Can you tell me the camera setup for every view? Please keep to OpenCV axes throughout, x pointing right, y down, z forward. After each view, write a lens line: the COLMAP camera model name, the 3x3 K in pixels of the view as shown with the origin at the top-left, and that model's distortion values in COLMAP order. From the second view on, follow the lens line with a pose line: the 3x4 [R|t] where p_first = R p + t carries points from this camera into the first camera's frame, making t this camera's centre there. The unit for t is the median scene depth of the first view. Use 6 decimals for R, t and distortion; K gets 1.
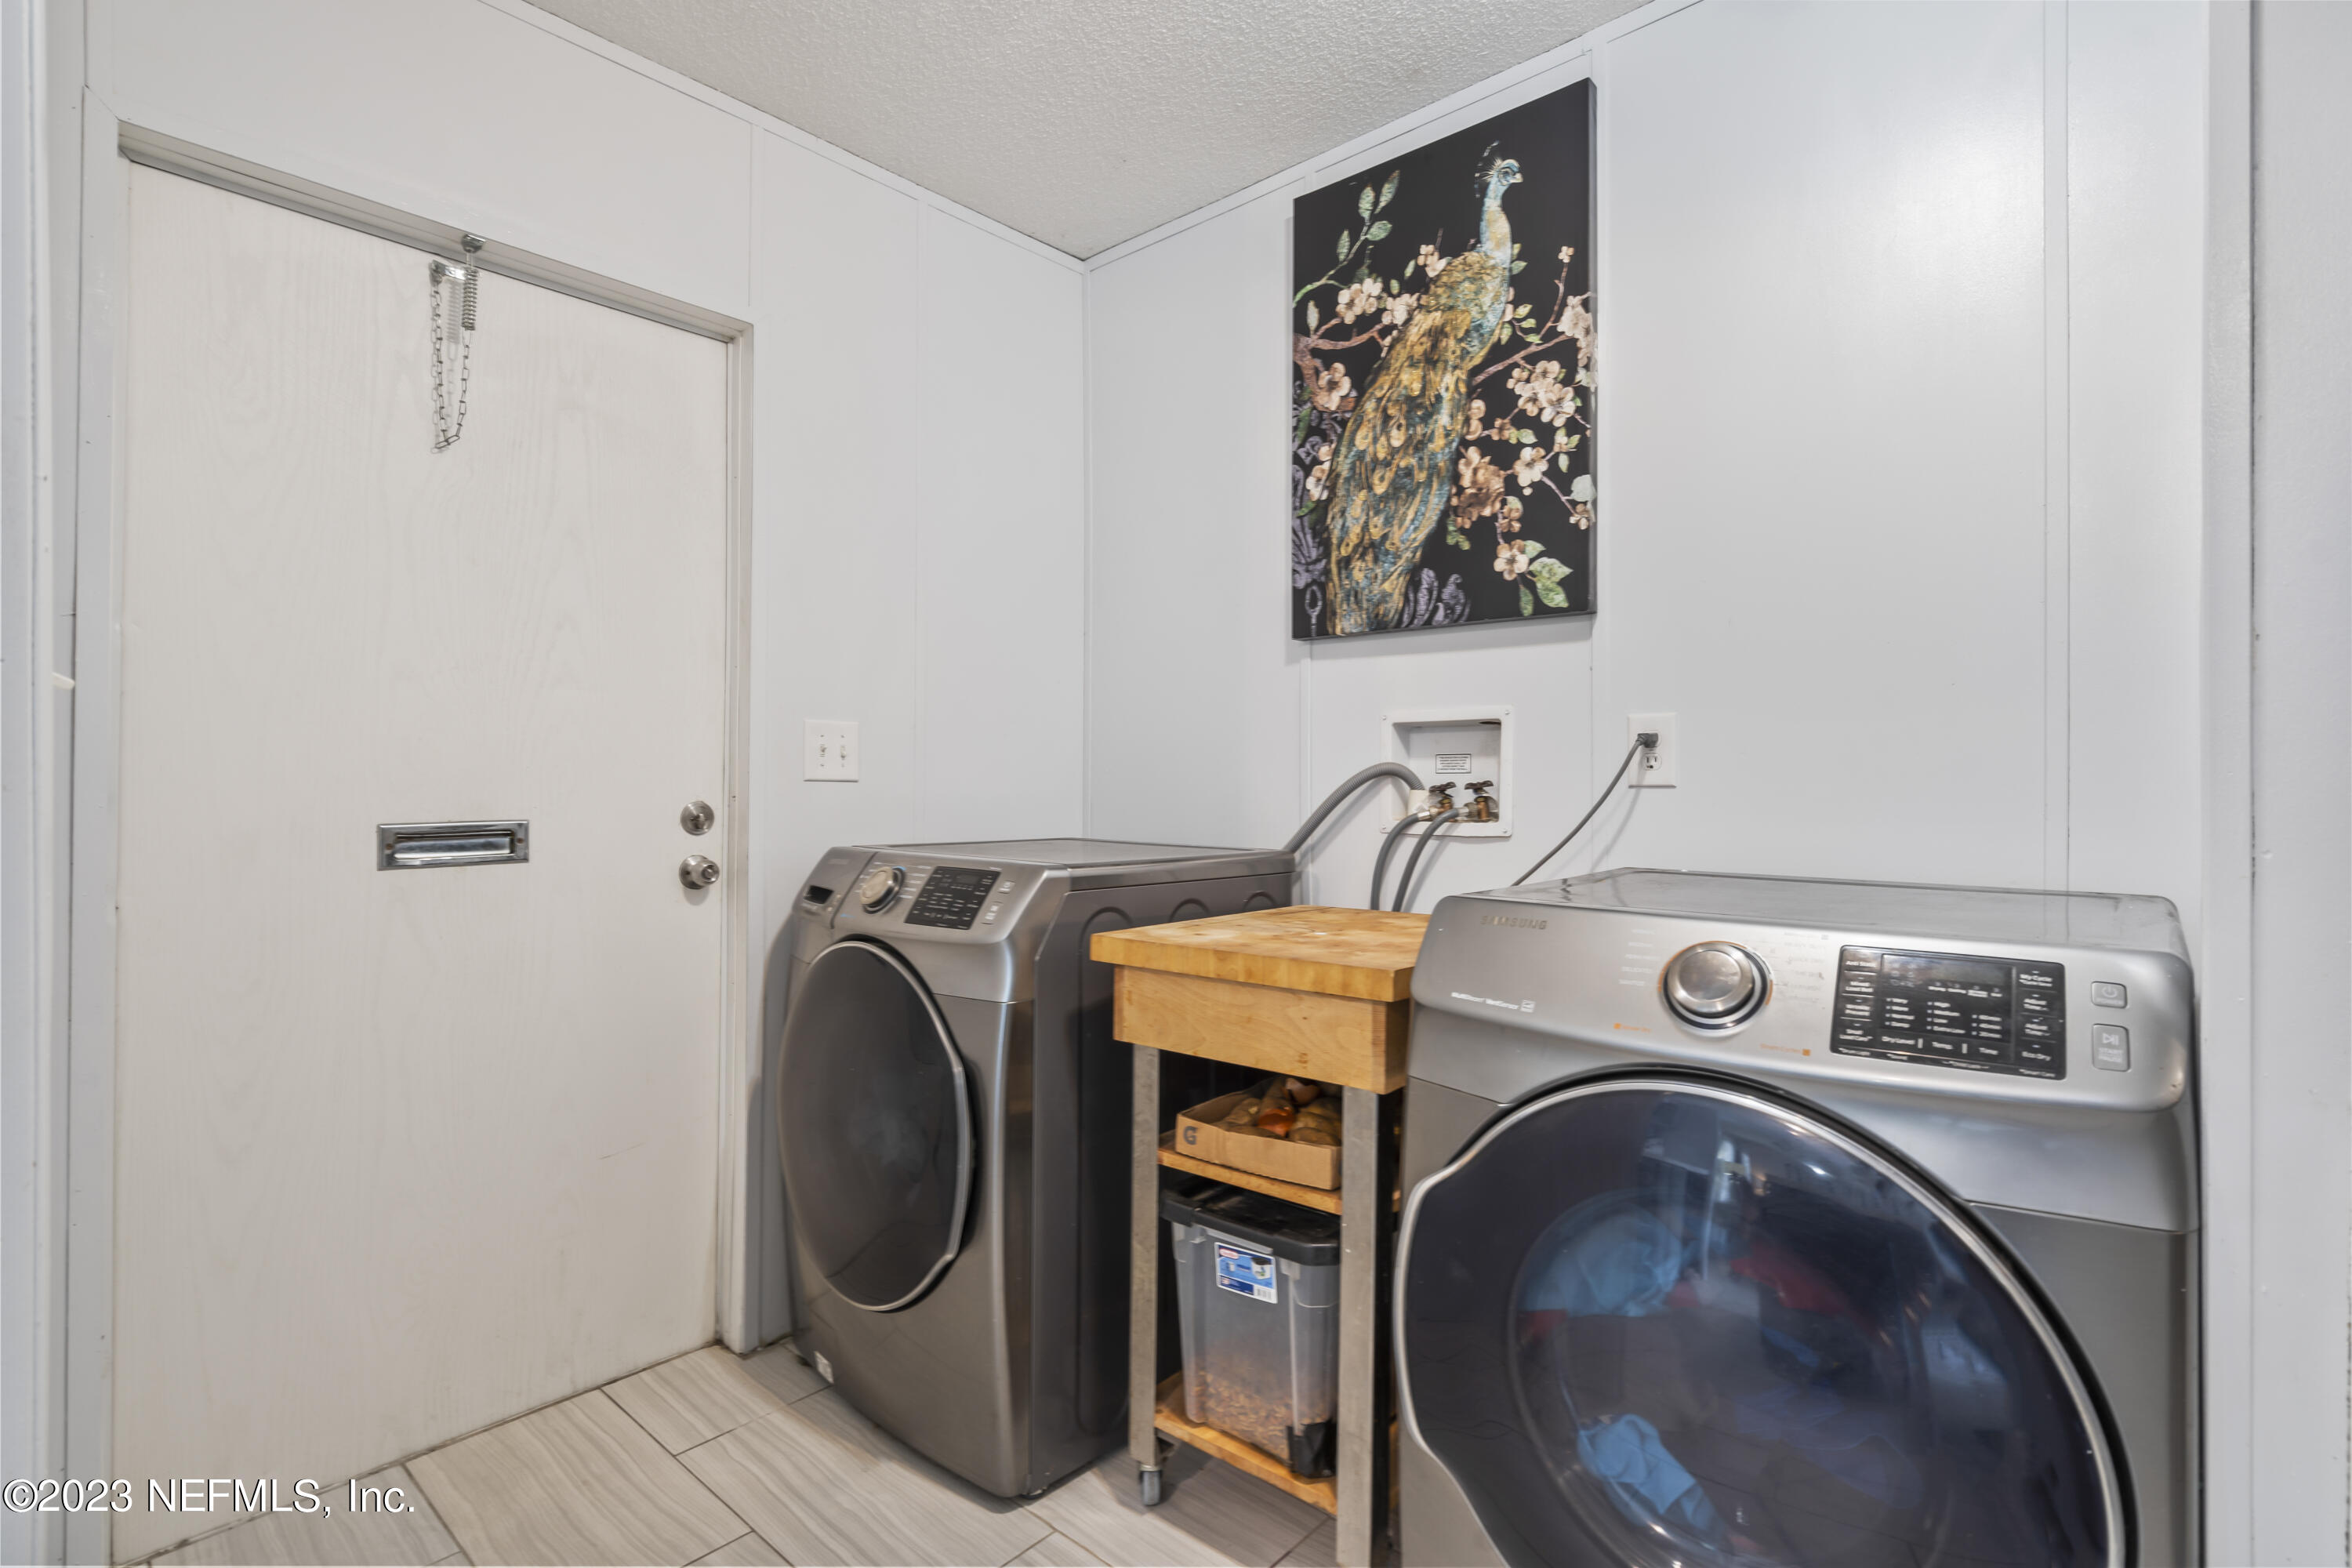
lens RADIAL K [[1113.3, 0, 1175.4], [0, 1113.3, 777.4], [0, 0, 1]] dist [0.000757, 0.000336]
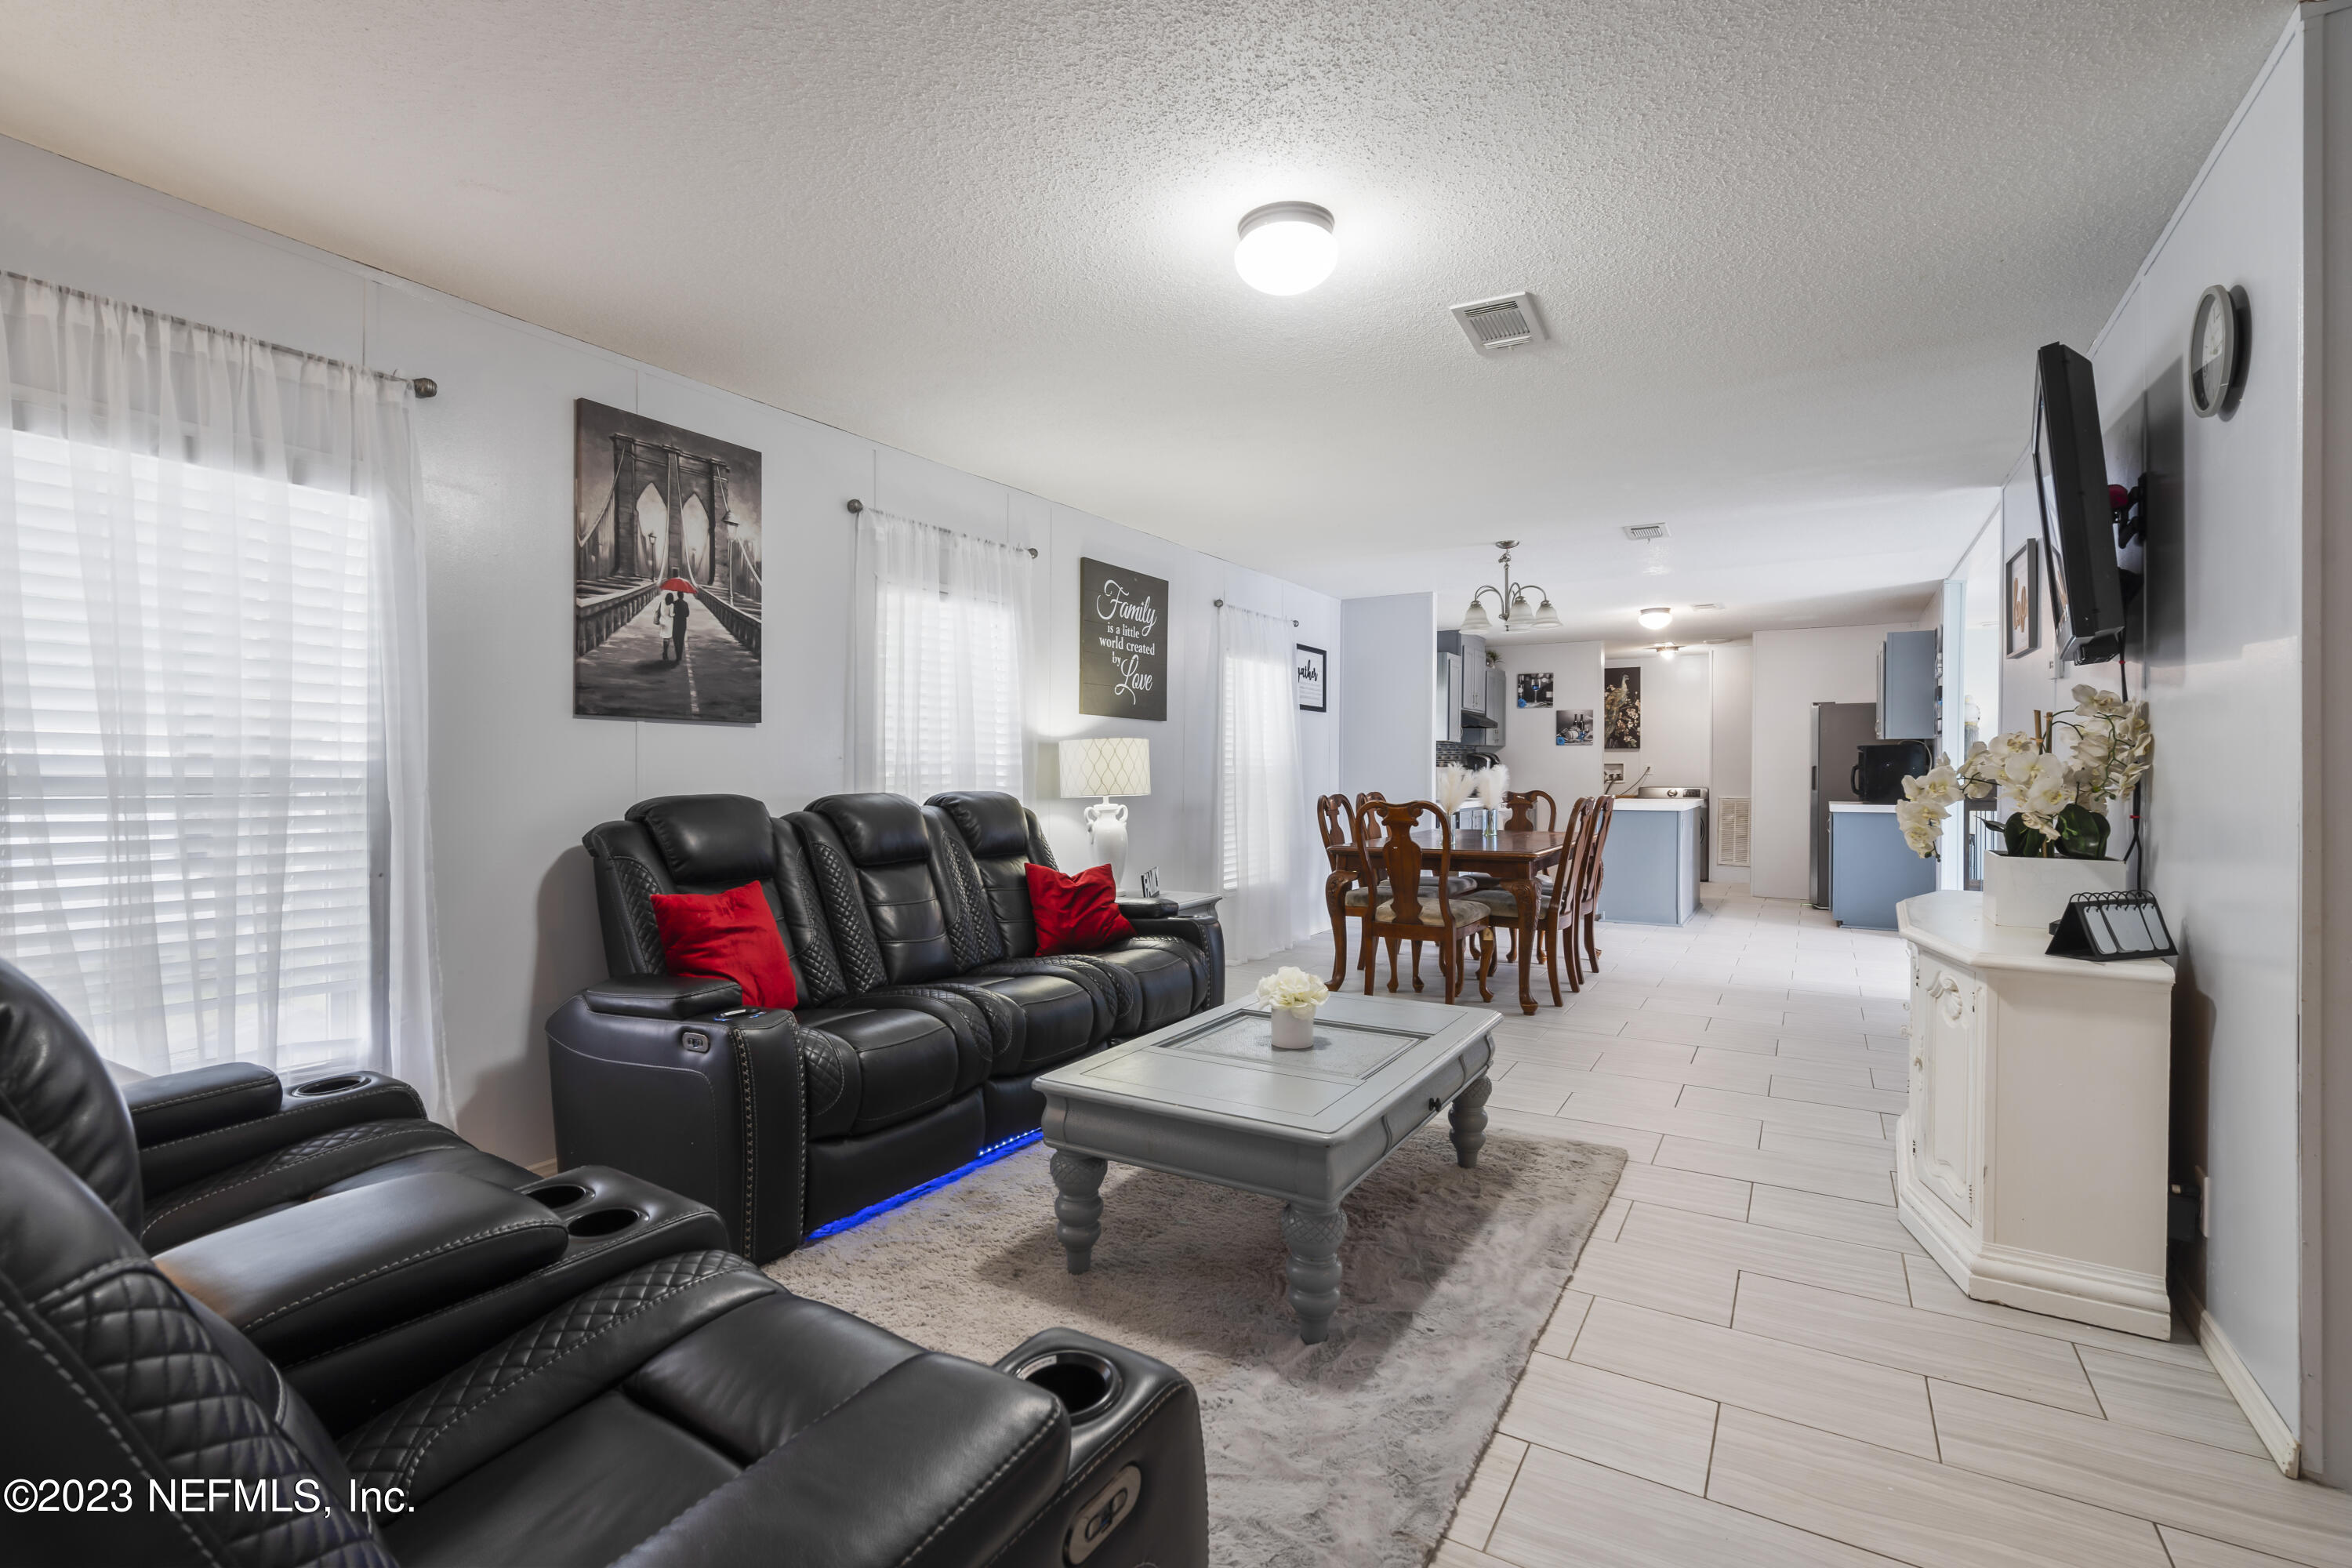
lens RADIAL K [[1070.6, 0, 1179.7], [0, 1070.6, 779.0], [0, 0, 1]] dist [-0.000607, 0.000097]
pose [[0.981124, -0.003031, 0.193355, -3.339195], [-0.000141, 0.999866, 0.016388, -0.065975], [-0.193379, -0.016106, 0.980992, -4.443716]]
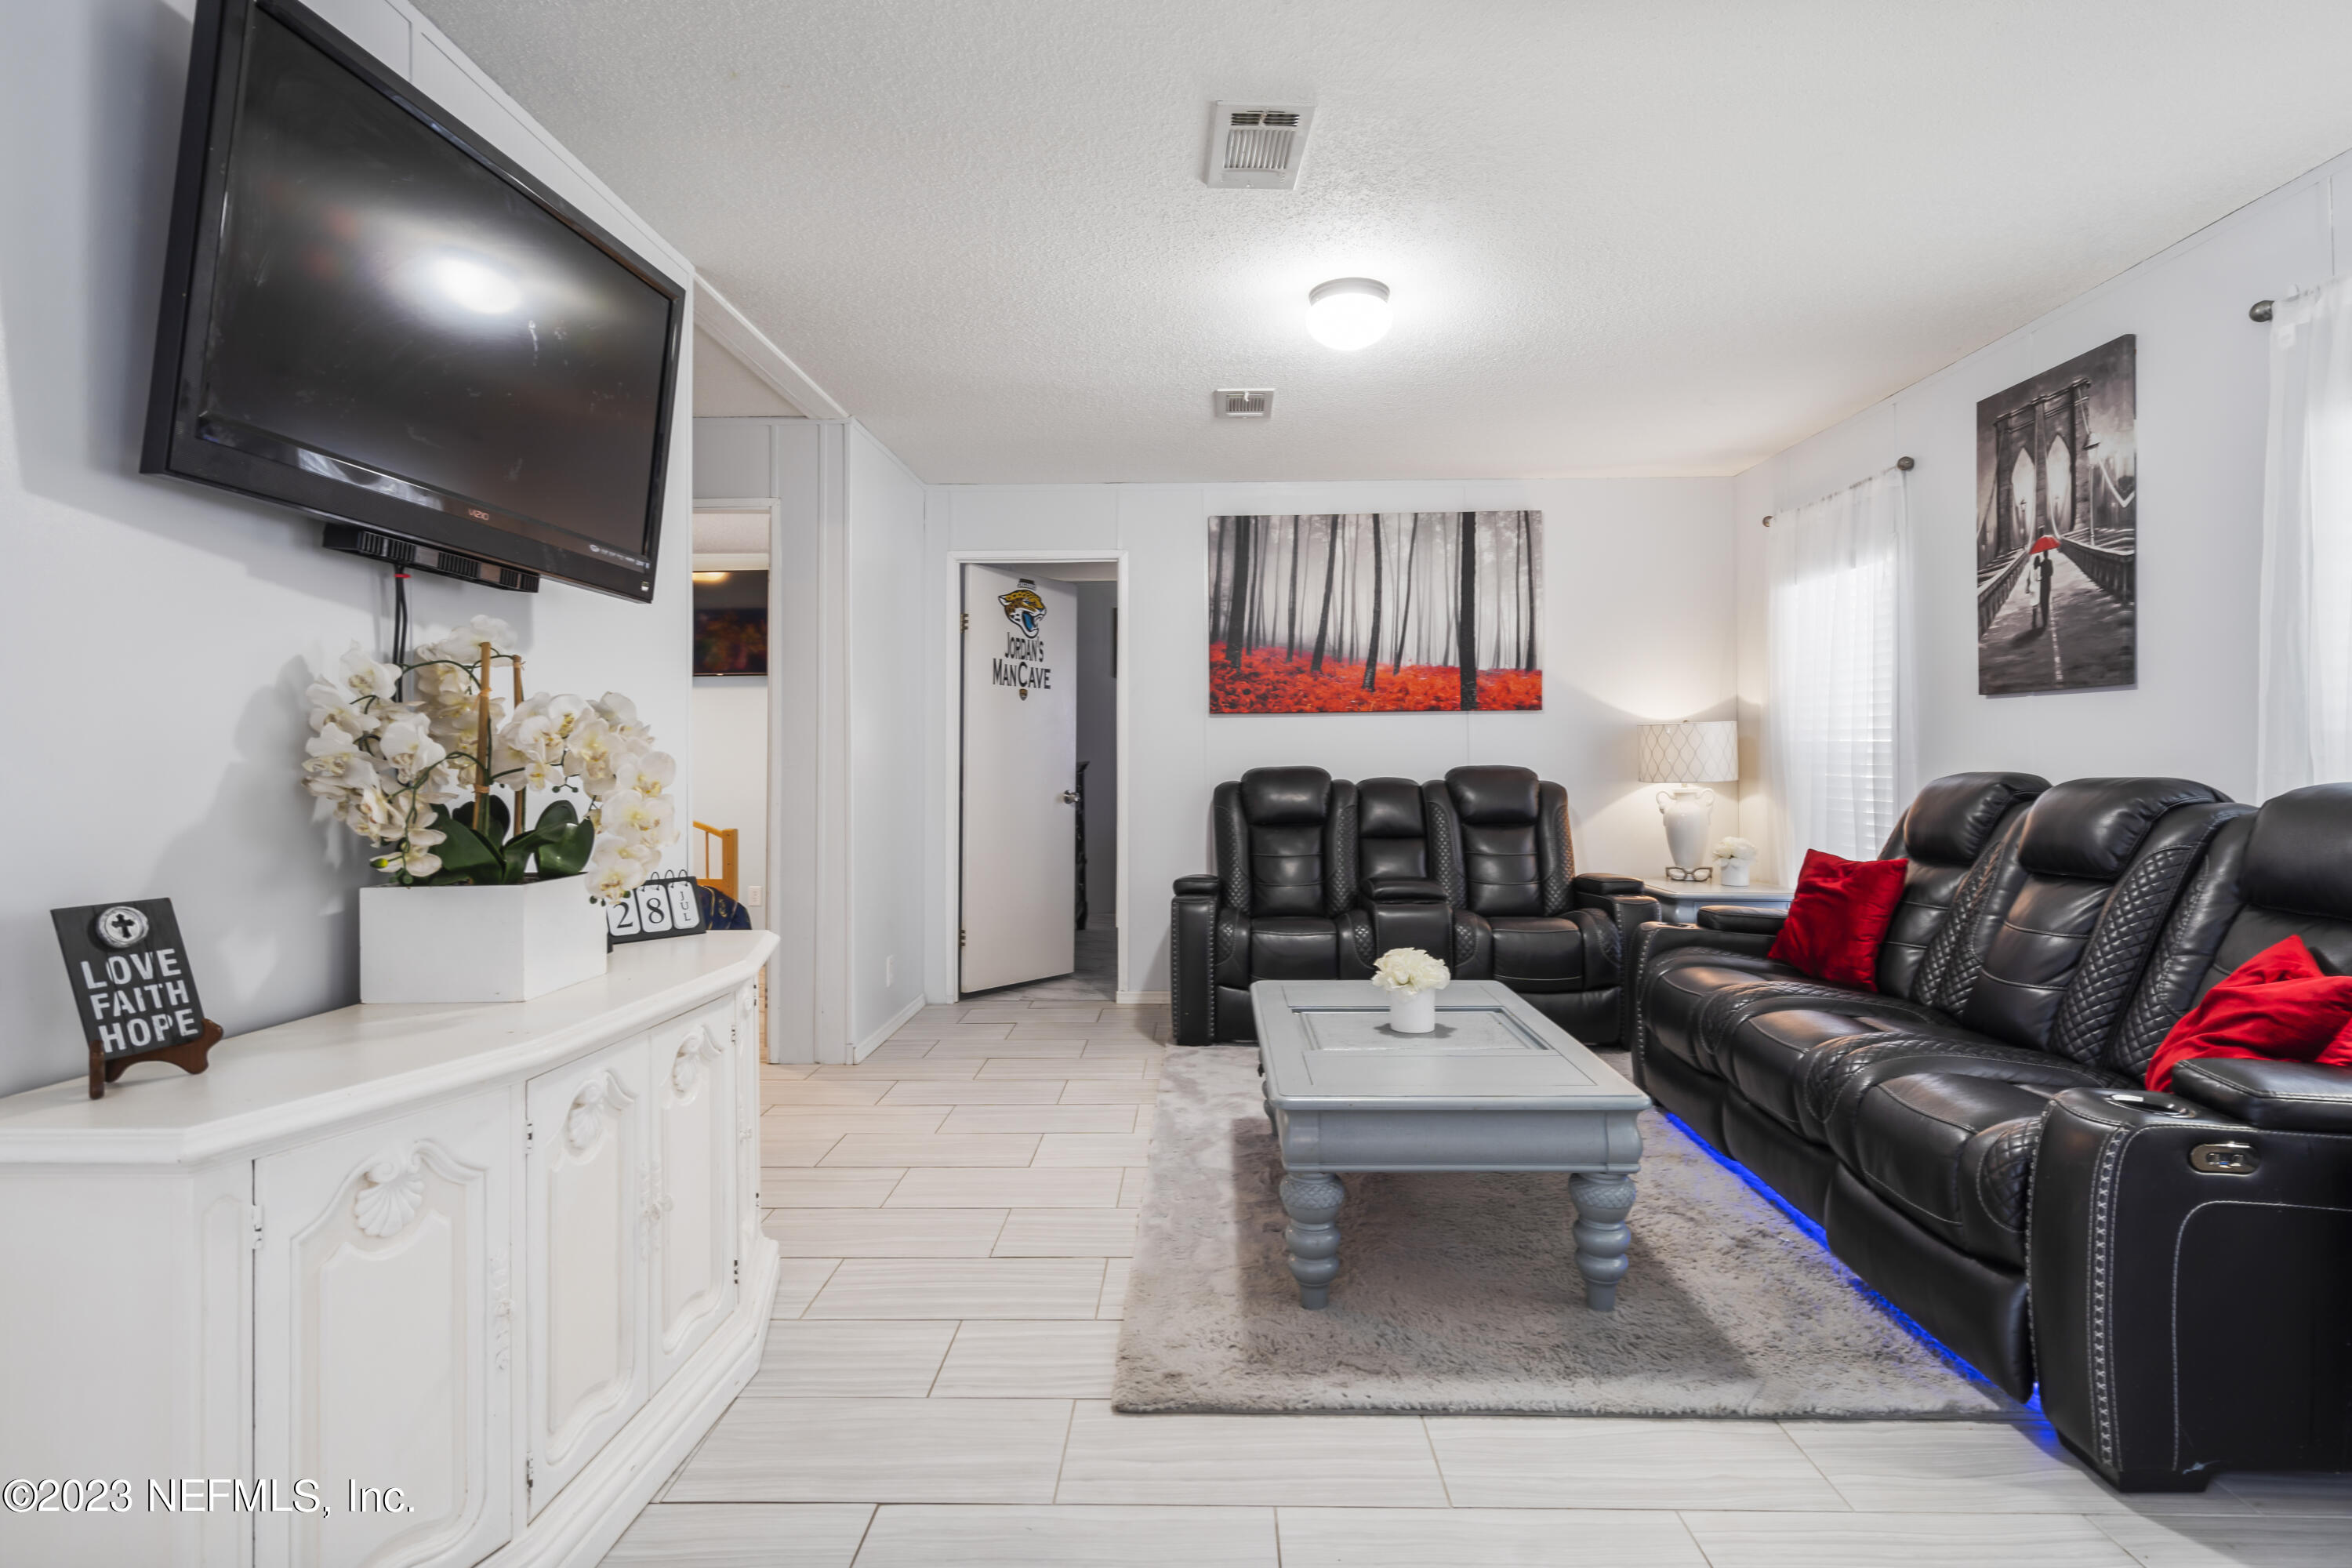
lens RADIAL K [[1198.9, 0, 1182.5], [0, 1198.9, 749.4], [0, 0, 1]] dist [0.001943, 0.000616]
pose [[-0.756972, -0.004935, -0.653429, -1.727308], [0.006622, 0.999862, -0.015223, -0.029073], [0.653414, -0.015851, -0.756835, -2.156848]]
